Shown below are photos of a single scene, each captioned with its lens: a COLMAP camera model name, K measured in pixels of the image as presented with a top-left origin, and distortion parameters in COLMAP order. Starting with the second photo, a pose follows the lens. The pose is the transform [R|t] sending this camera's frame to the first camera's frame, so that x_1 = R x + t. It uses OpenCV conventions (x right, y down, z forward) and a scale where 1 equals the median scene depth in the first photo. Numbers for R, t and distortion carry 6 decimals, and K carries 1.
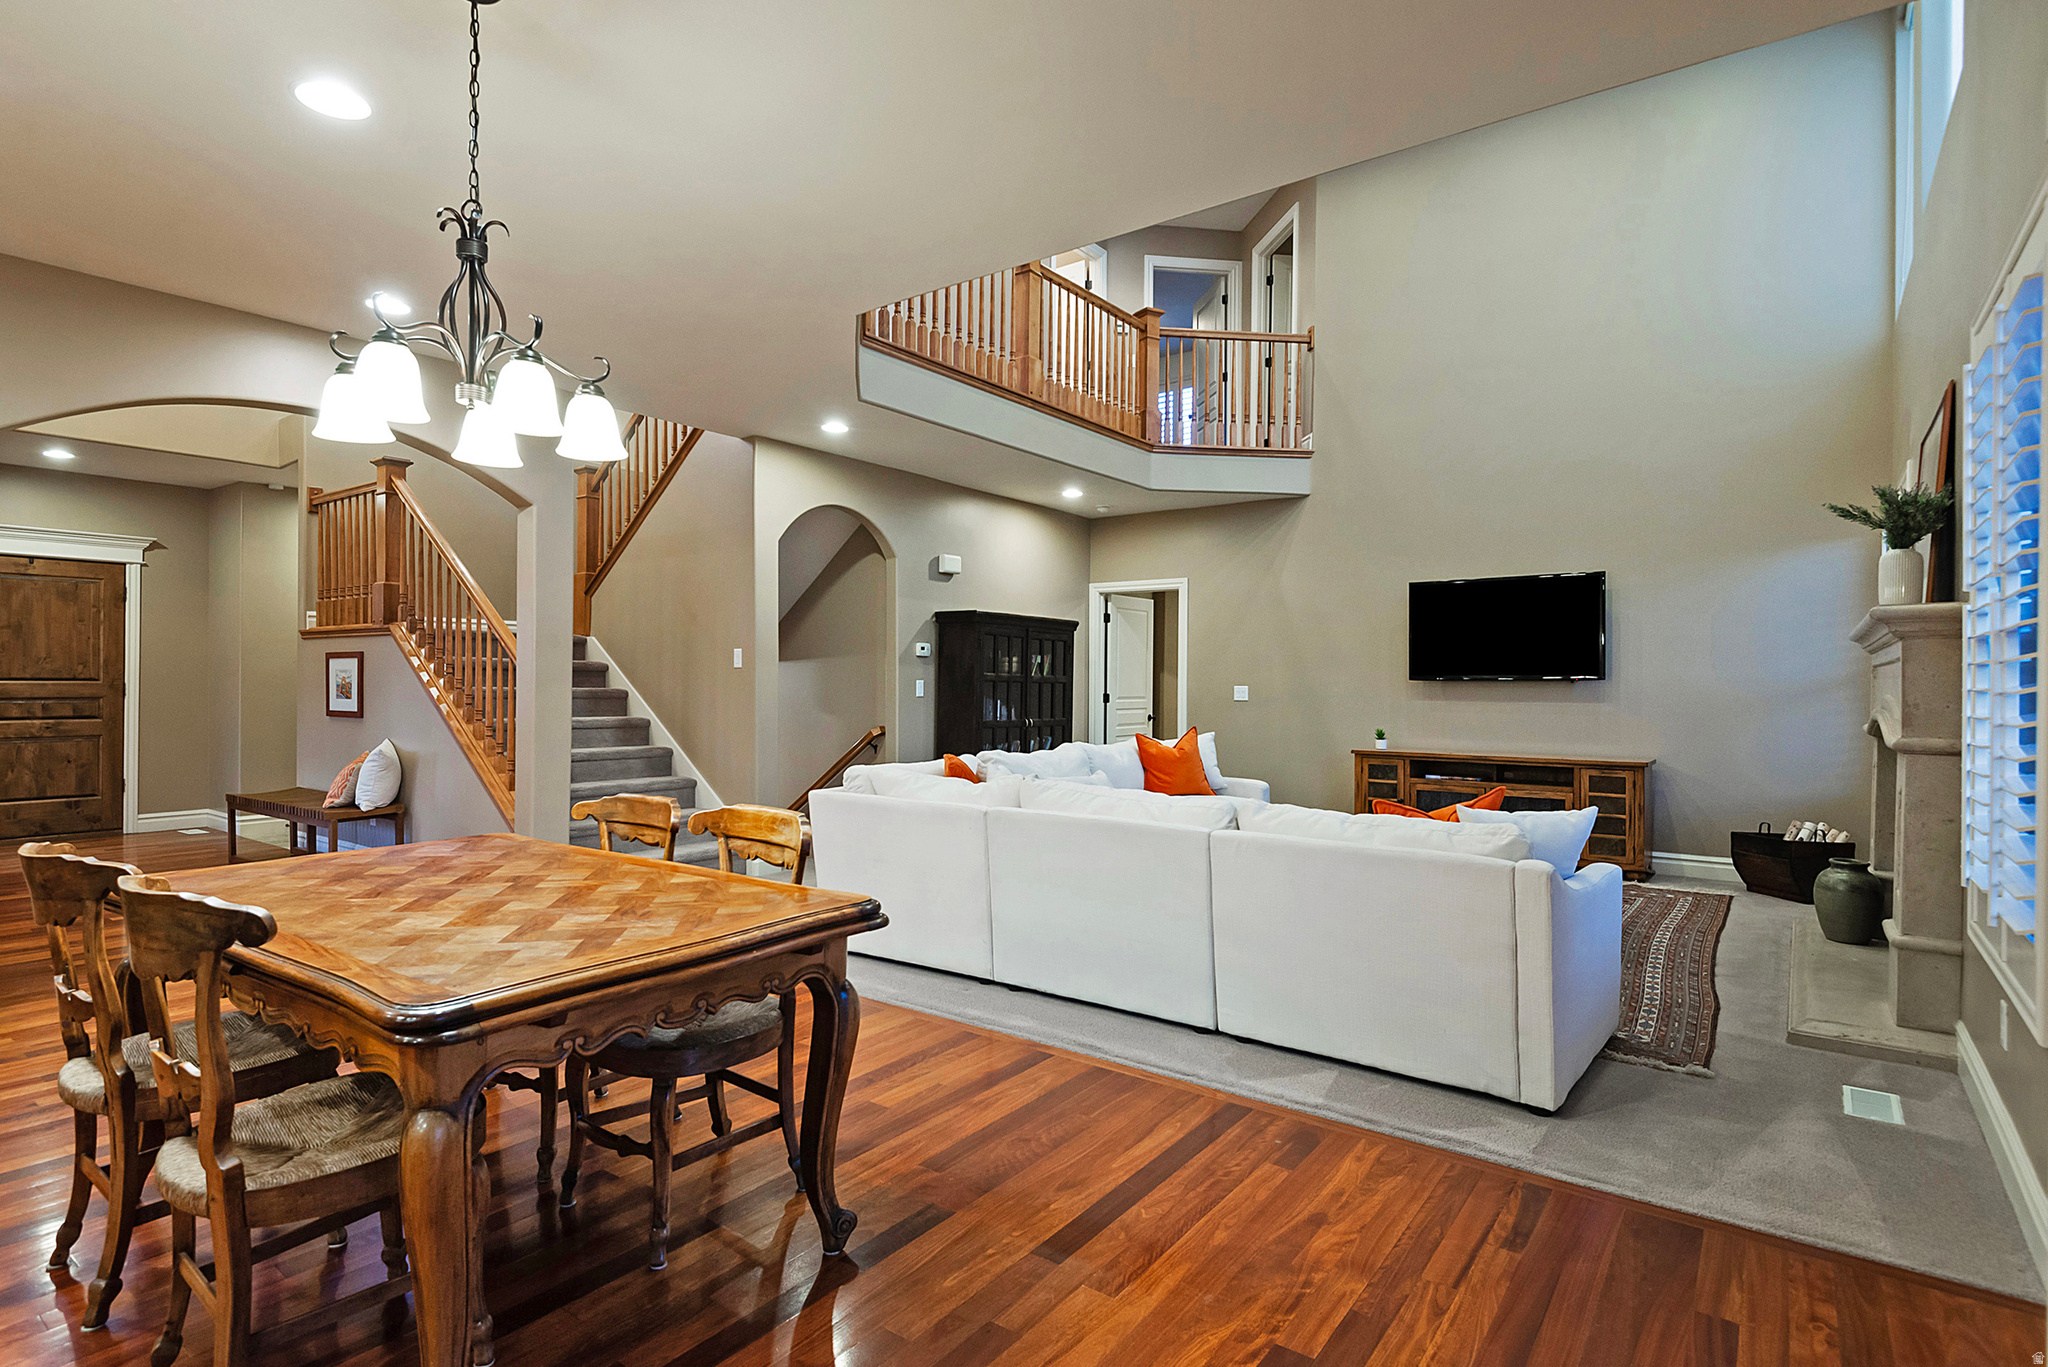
lens RADIAL K [[1026.6, 0, 1029.1], [0, 1026.6, 680.9], [0, 0, 1]] dist [-0.000371, -0.000060]
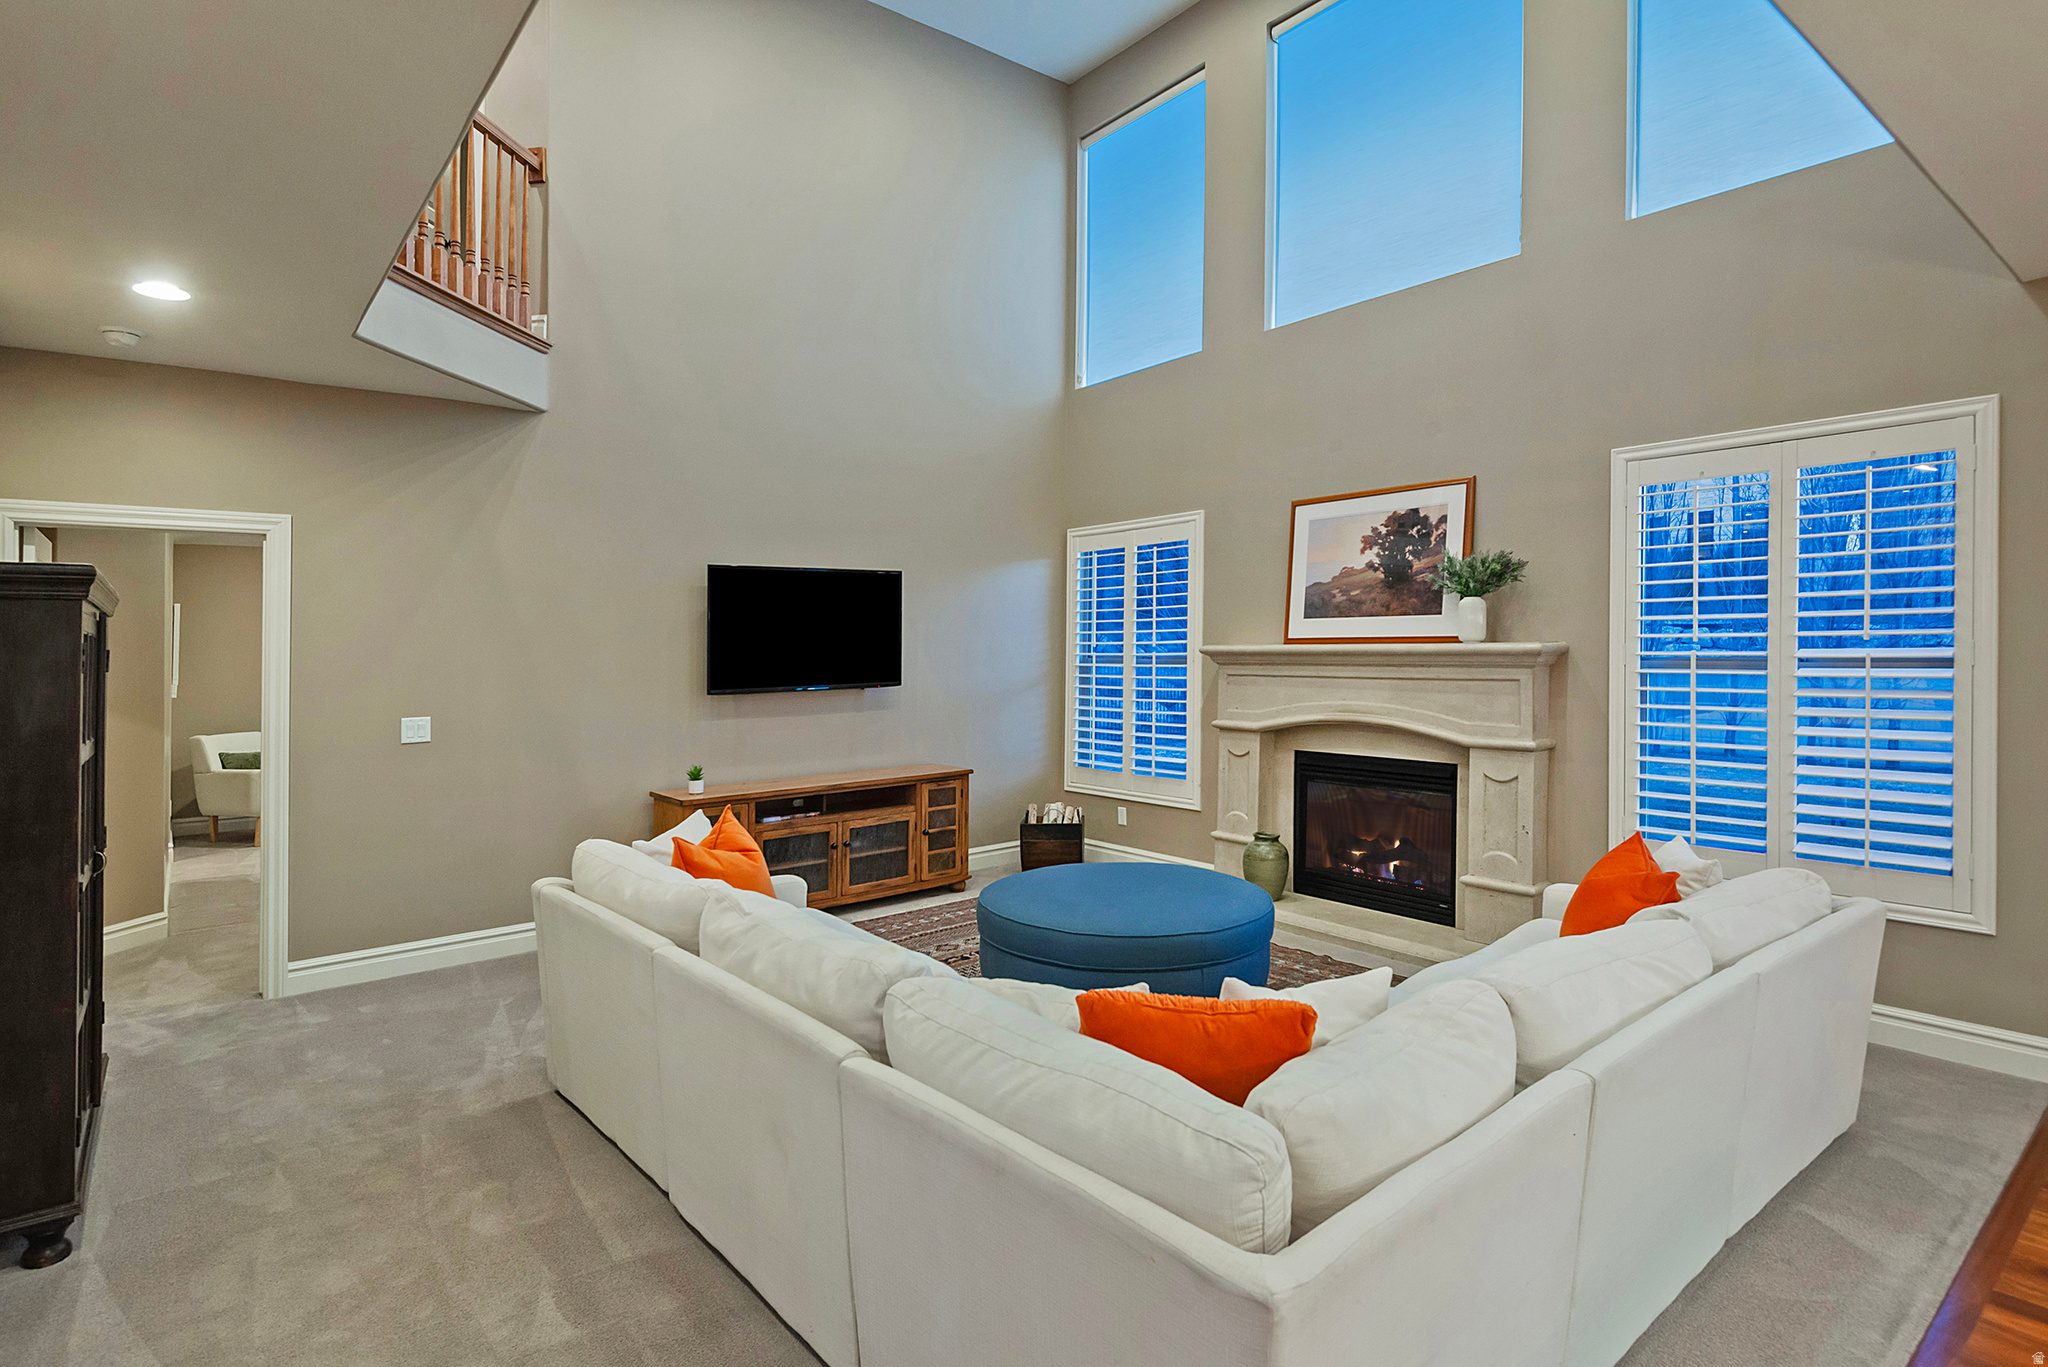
lens RADIAL K [[1000.2, 0, 1030.9], [0, 1000.2, 679.7], [0, 0, 1]] dist [0.004852, -0.005564]
pose [[0.264964, -0.034755, 0.963632, -0.266857], [0.019612, 0.999338, 0.030650, -0.030073], [-0.964059, 0.010777, 0.265471, 0.588728]]
